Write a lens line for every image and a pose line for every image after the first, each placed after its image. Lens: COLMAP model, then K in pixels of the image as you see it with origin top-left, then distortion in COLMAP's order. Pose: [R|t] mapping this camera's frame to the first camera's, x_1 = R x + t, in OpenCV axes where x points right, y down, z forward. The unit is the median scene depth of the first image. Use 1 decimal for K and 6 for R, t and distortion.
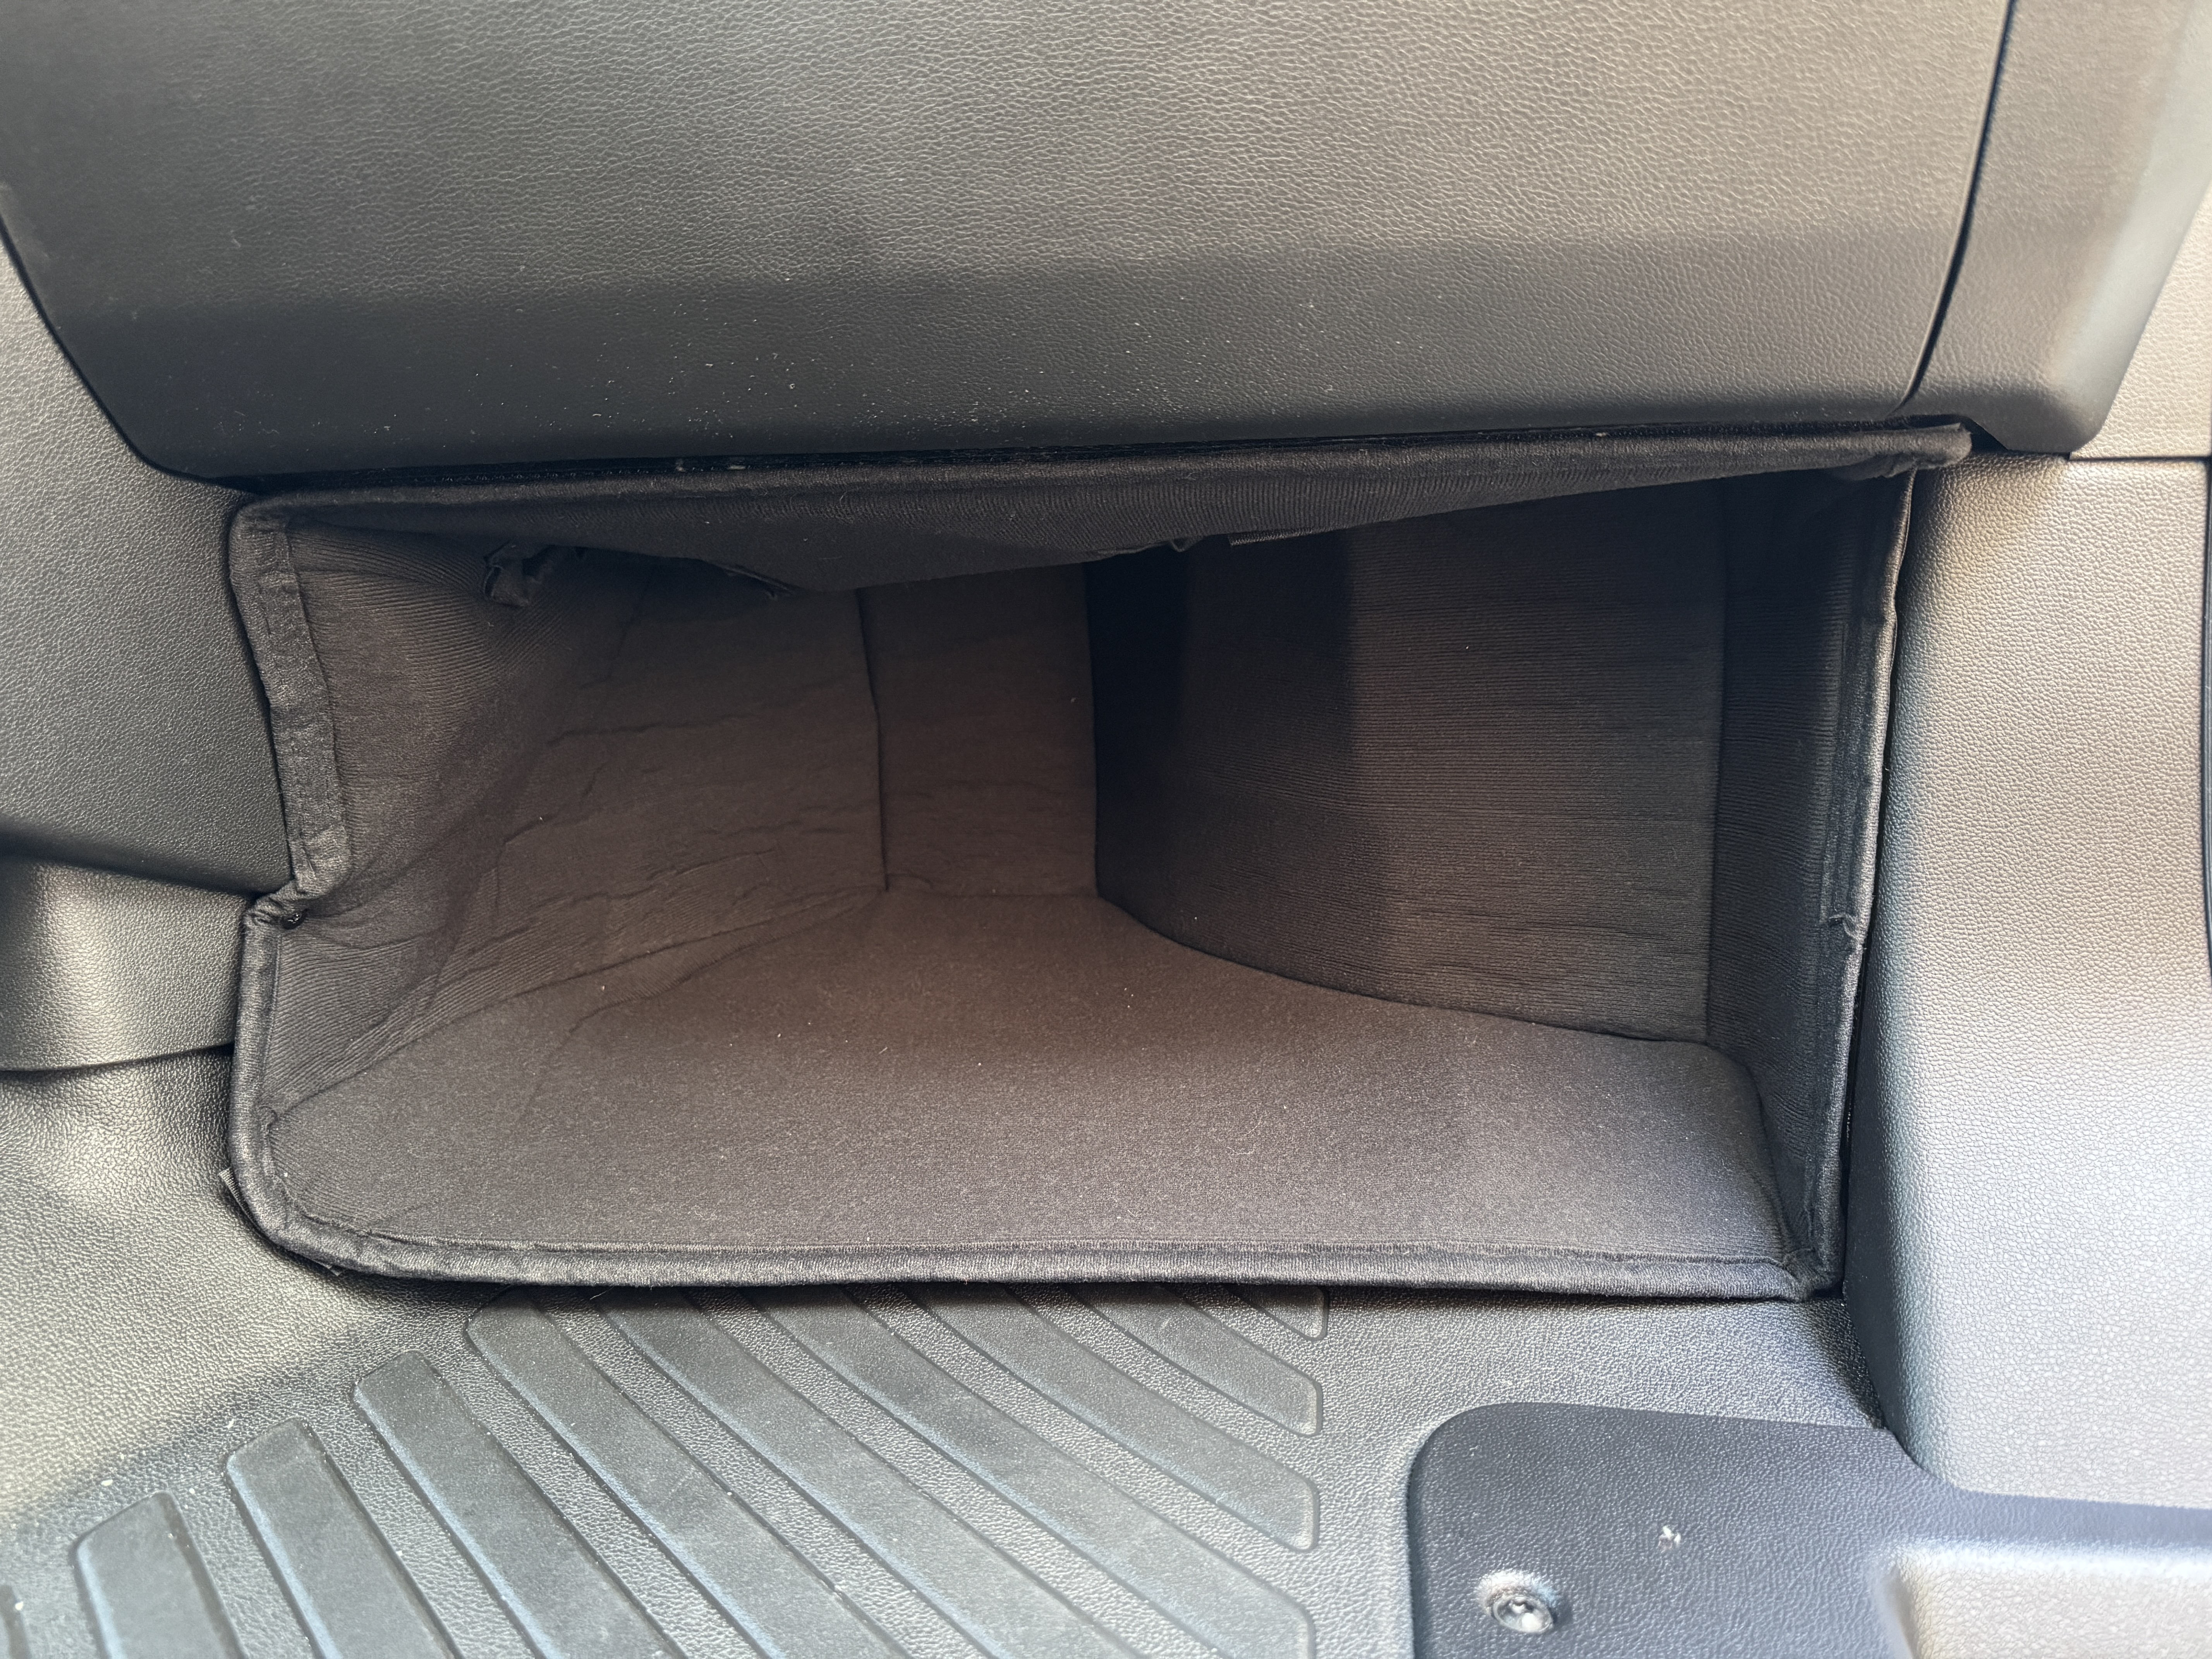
lens RADIAL K [[1605.9, 0, 1110.8], [0, 1605.9, 826.9], [0, 0, 1]] dist [-0.027133, -0.002700]
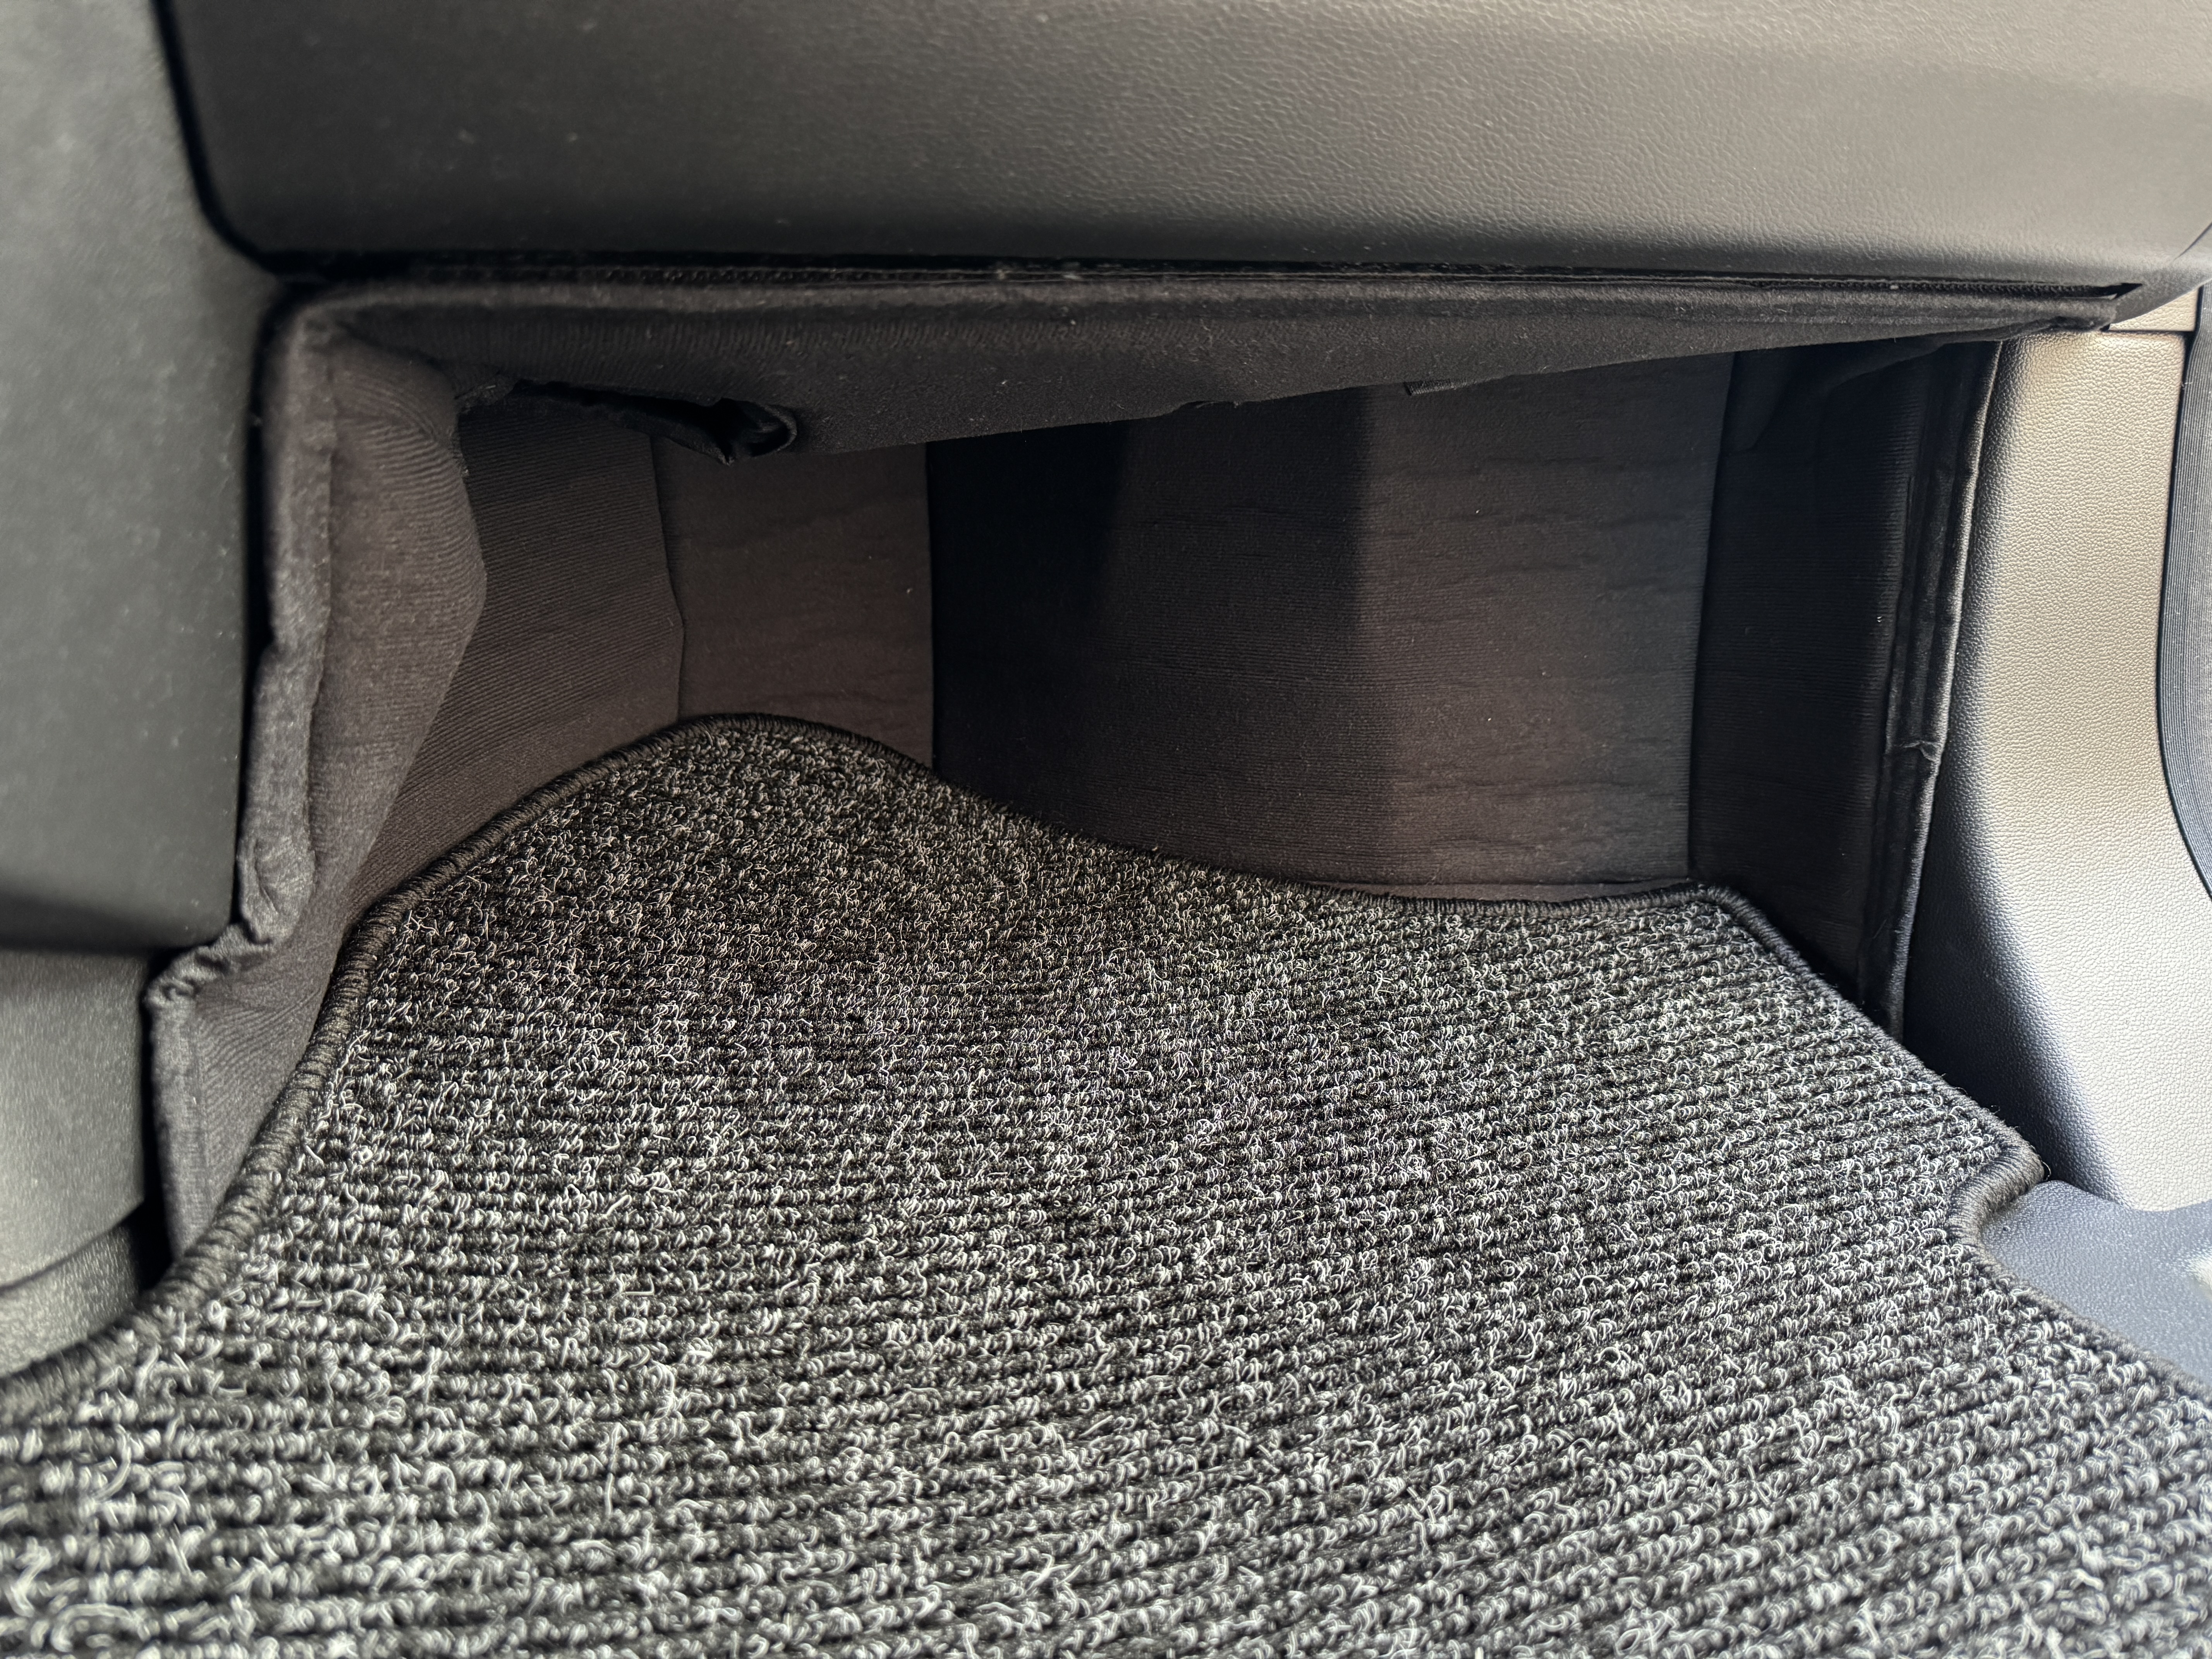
lens RADIAL K [[1605.9, 0, 1106.3], [0, 1605.9, 834.1], [0, 0, 1]] dist [-0.027133, -0.002700]
pose [[0.861152, -0.120382, 0.493888, -0.524848], [0.087472, 0.992155, 0.089314, -0.027265], [-0.500765, -0.033712, 0.864926, 0.286078]]
